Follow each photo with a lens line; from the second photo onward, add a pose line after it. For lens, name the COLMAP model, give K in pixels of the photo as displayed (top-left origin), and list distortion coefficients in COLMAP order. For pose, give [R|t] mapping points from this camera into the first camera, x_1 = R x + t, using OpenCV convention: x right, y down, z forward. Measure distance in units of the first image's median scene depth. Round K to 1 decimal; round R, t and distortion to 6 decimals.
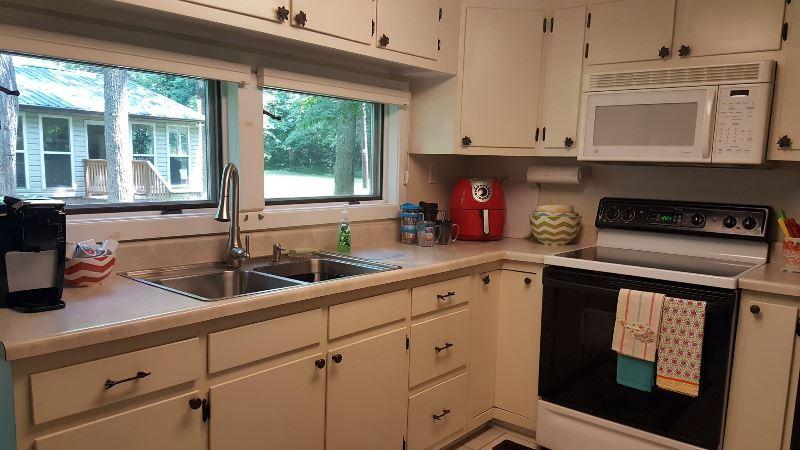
lens RADIAL K [[608.5, 0, 428.9], [0, 608.5, 251.7], [0, 0, 1]] dist [0.073566, -0.064087]
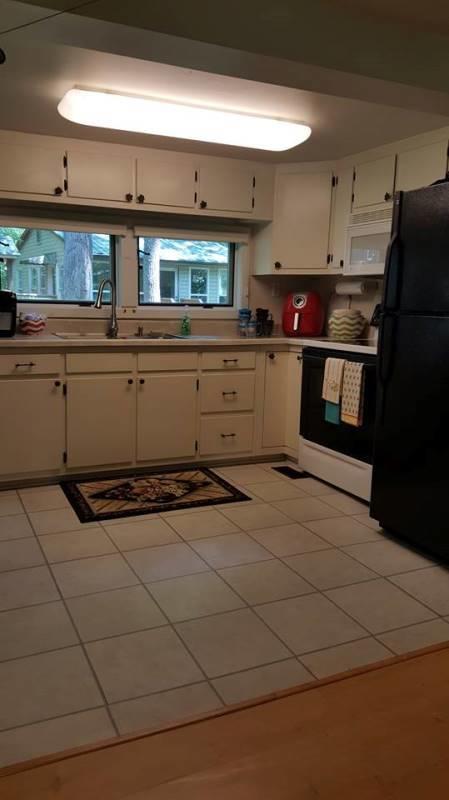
lens RADIAL K [[608.5, 0, 219.0], [0, 608.5, 402.2], [0, 0, 1]] dist [0.073566, -0.064087]
pose [[0.900980, 0.063886, -0.429132, 0.729587], [-0.058242, 0.997956, 0.026287, 0.147588], [0.429934, 0.001309, 0.902859, -0.490834]]
